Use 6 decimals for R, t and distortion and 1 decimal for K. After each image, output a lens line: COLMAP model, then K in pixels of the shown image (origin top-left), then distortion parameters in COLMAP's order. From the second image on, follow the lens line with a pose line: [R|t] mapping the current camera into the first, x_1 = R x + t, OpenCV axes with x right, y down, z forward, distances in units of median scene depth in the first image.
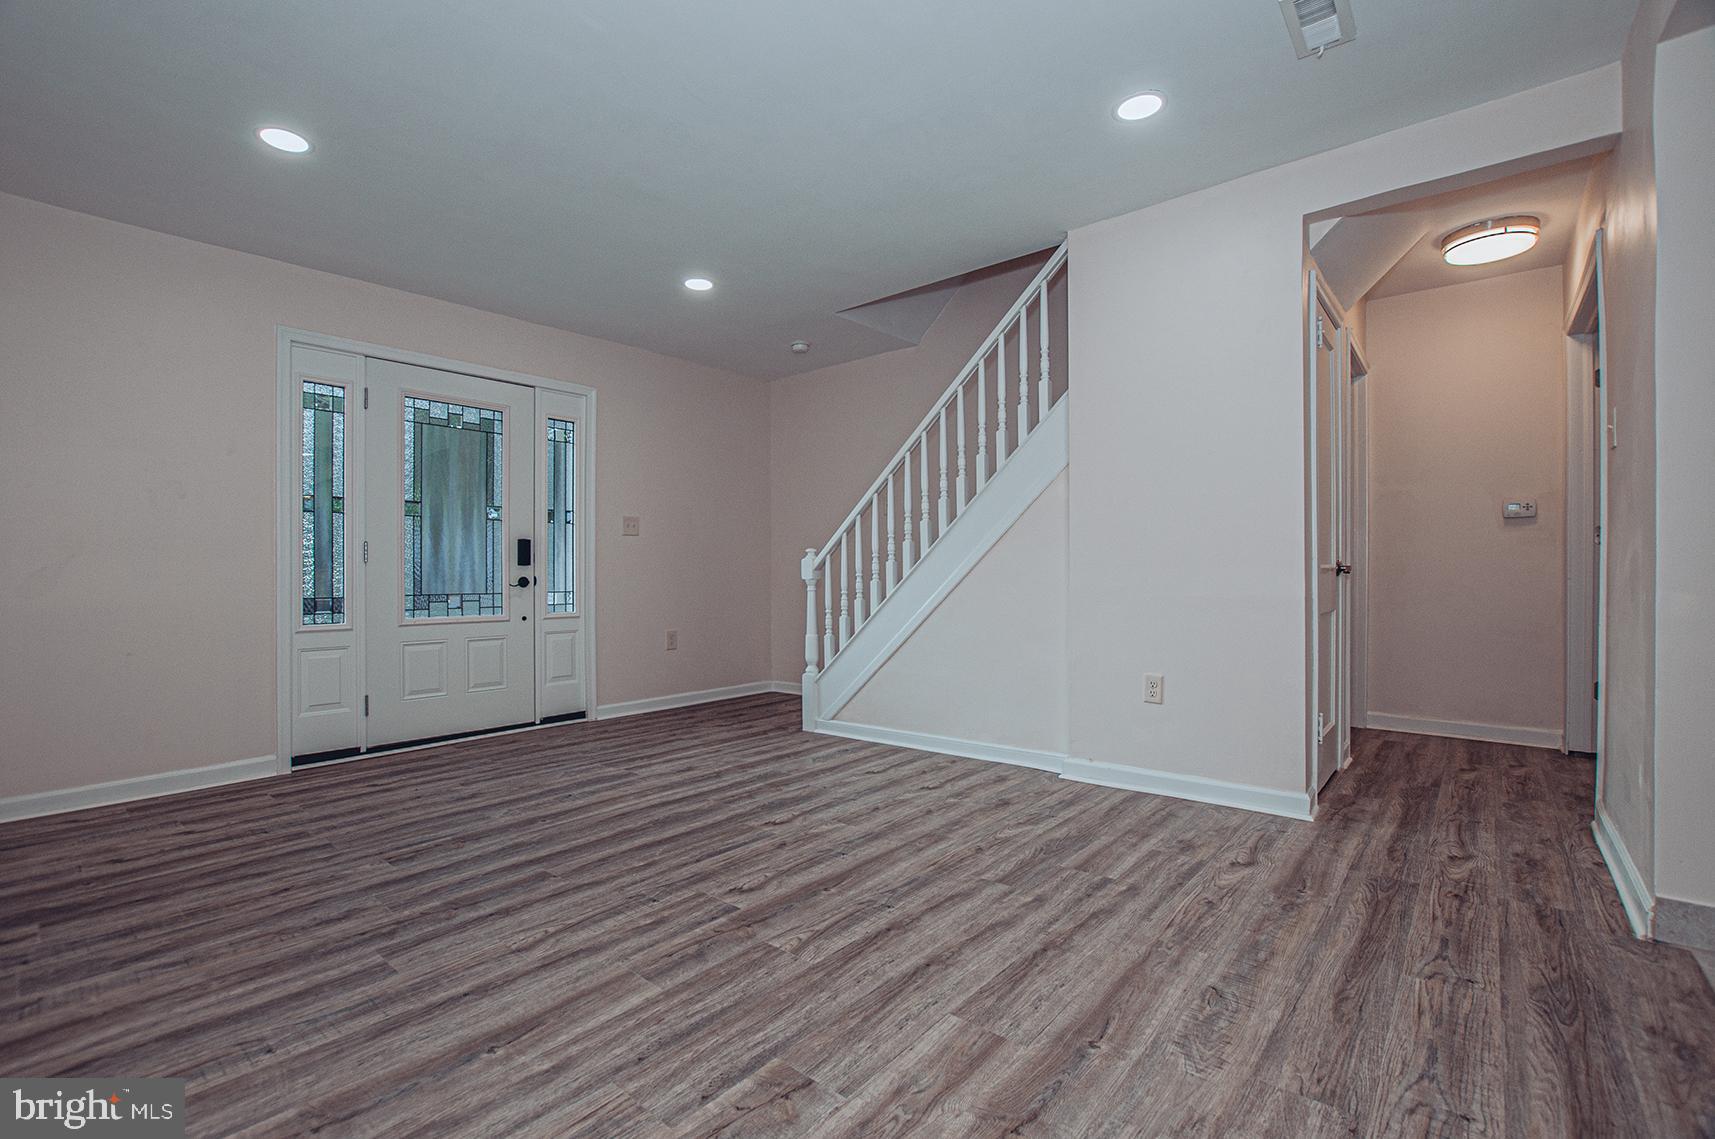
lens RADIAL K [[769.5, 0, 863.4], [0, 769.5, 576.2], [0, 0, 1]] dist [-0.042813, 0.010457]
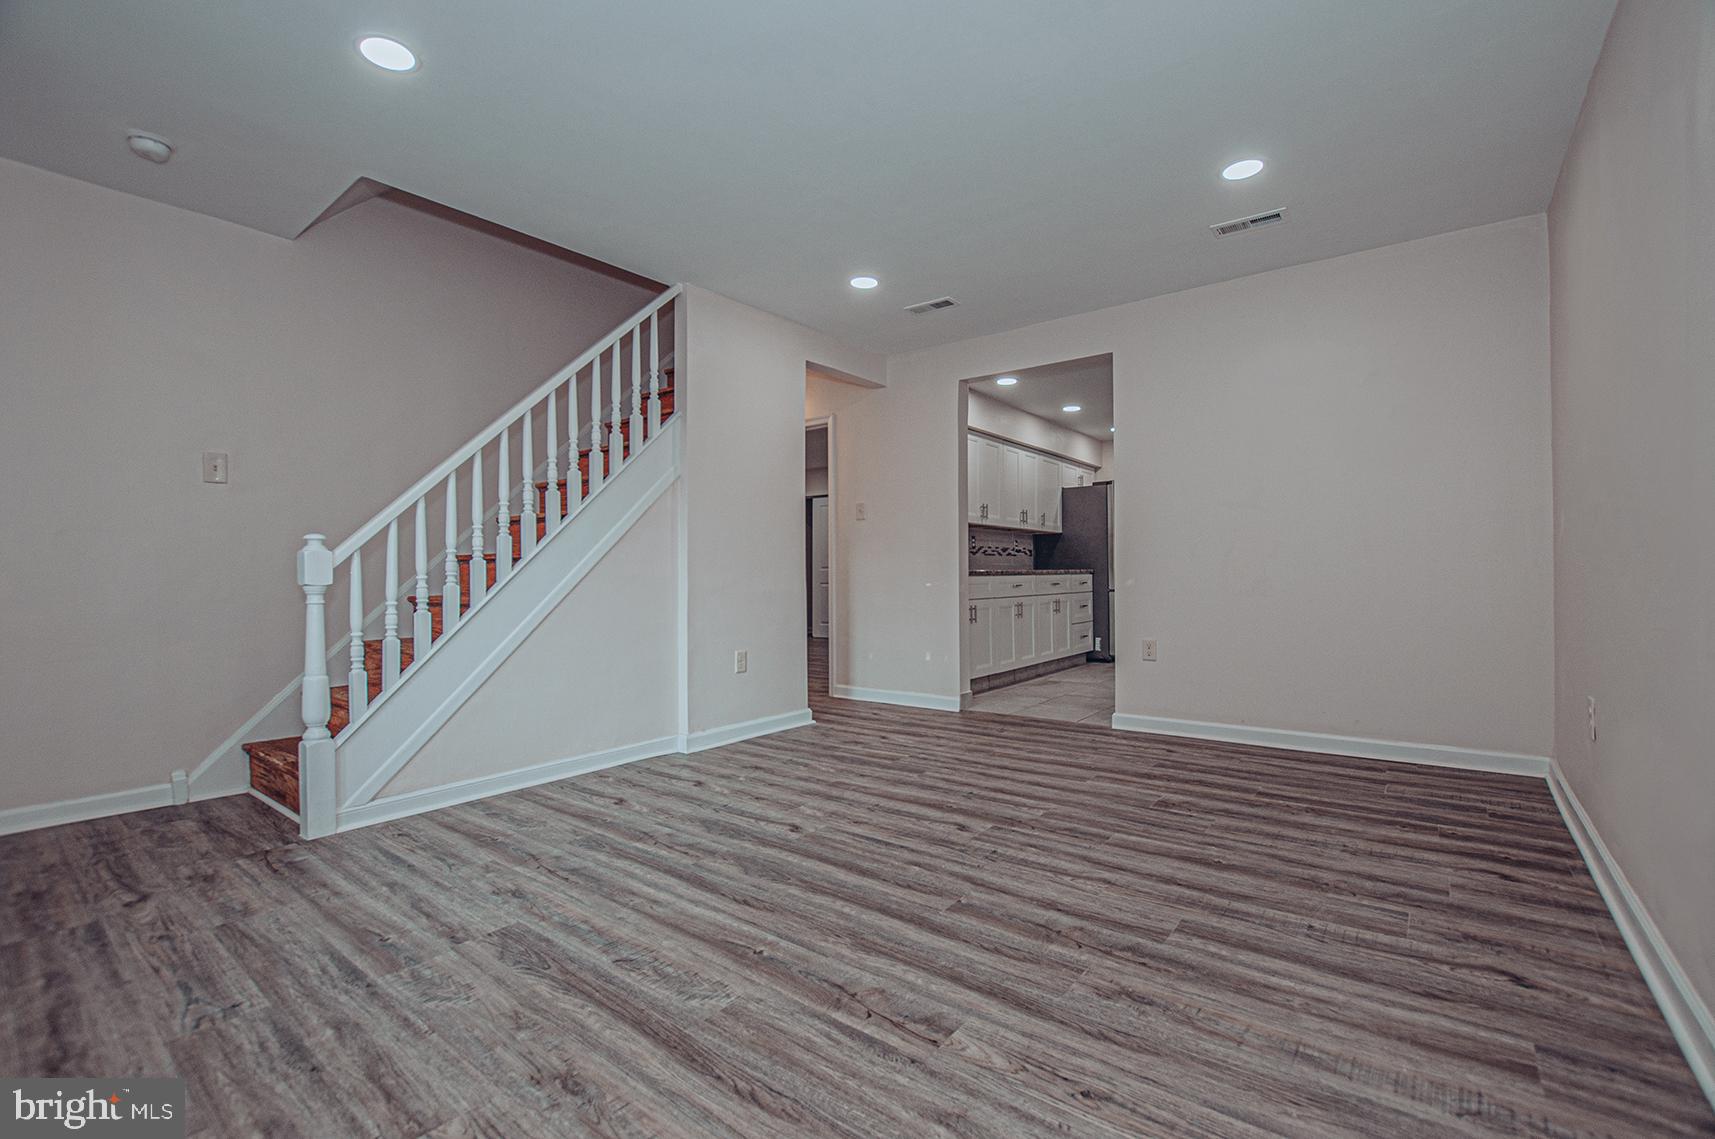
lens RADIAL K [[769.5, 0, 863.4], [0, 769.5, 576.2], [0, 0, 1]] dist [-0.042813, 0.010457]
pose [[-0.056358, 0.008565, 0.998374, -1.156979], [0.017628, 0.999816, -0.007582, 0.016475], [-0.998255, 0.017172, -0.056498, 1.030673]]
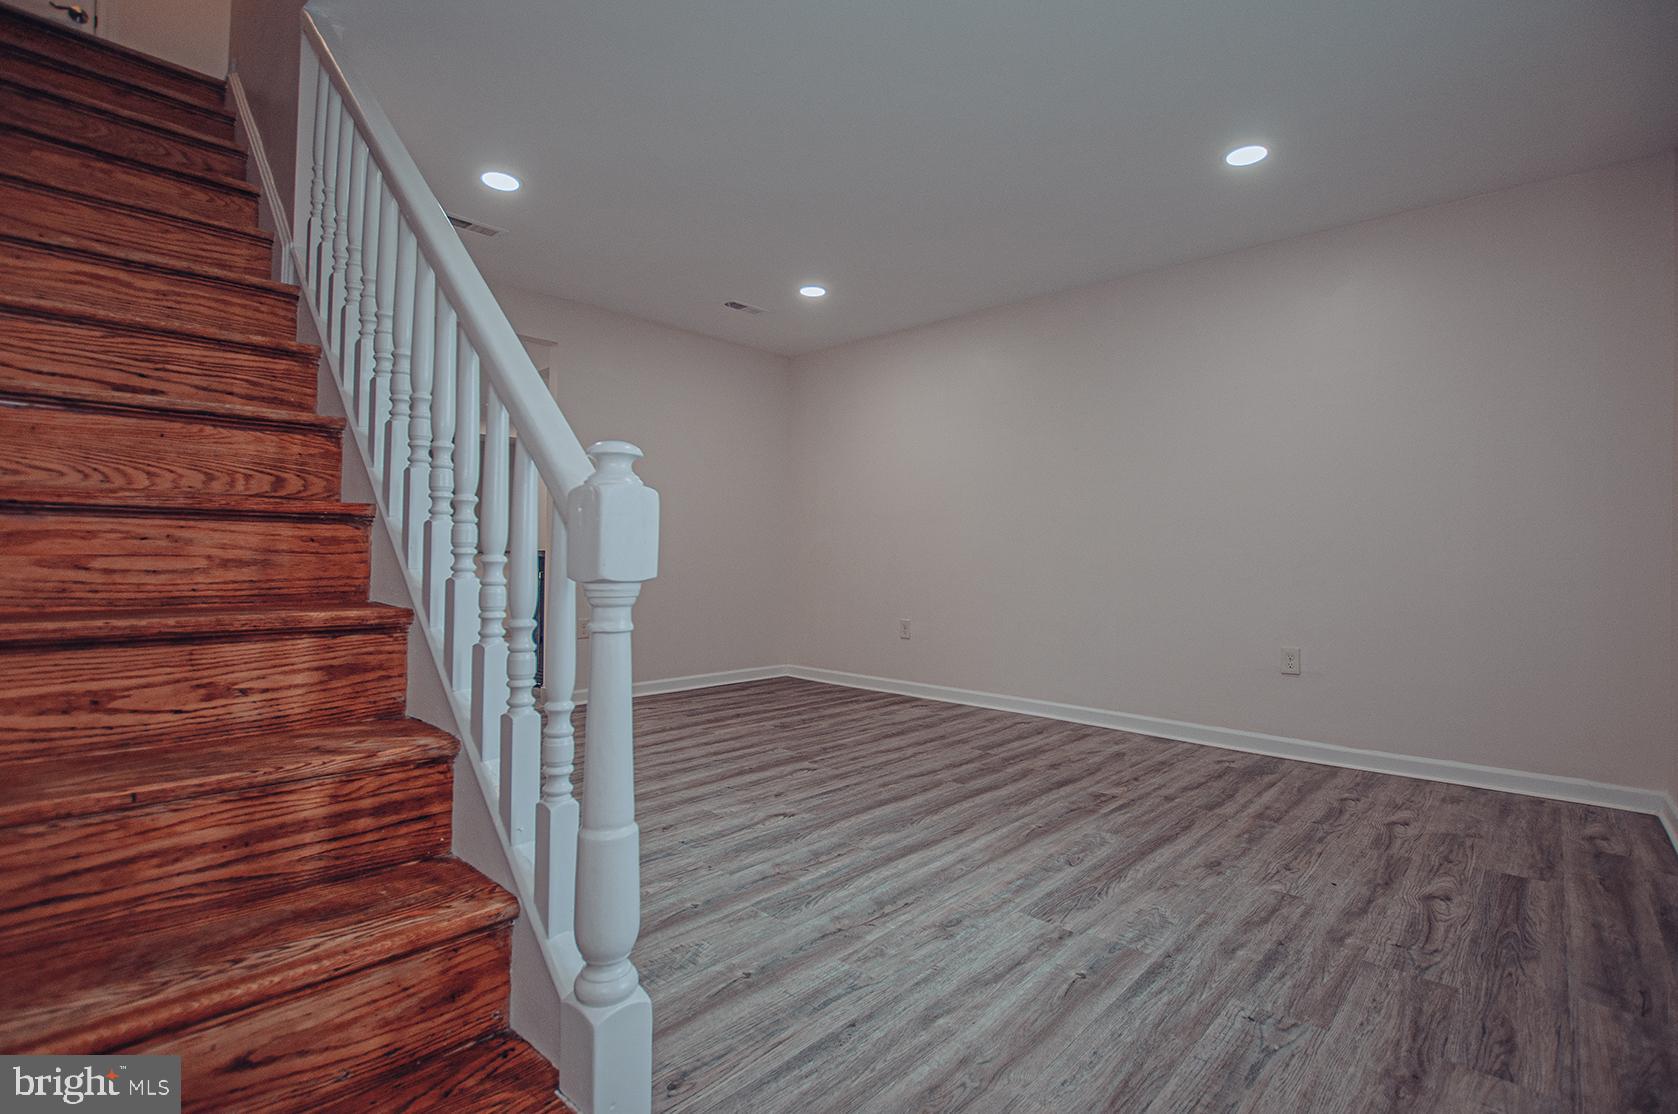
lens RADIAL K [[752.9, 0, 844.8], [0, 752.9, 563.6], [0, 0, 1]] dist [-0.042813, 0.010457]
pose [[-0.999002, 0.005582, 0.044316, -0.251395], [0.006233, 0.999874, 0.014573, -0.006661], [-0.044230, 0.014835, -0.998911, 2.067088]]
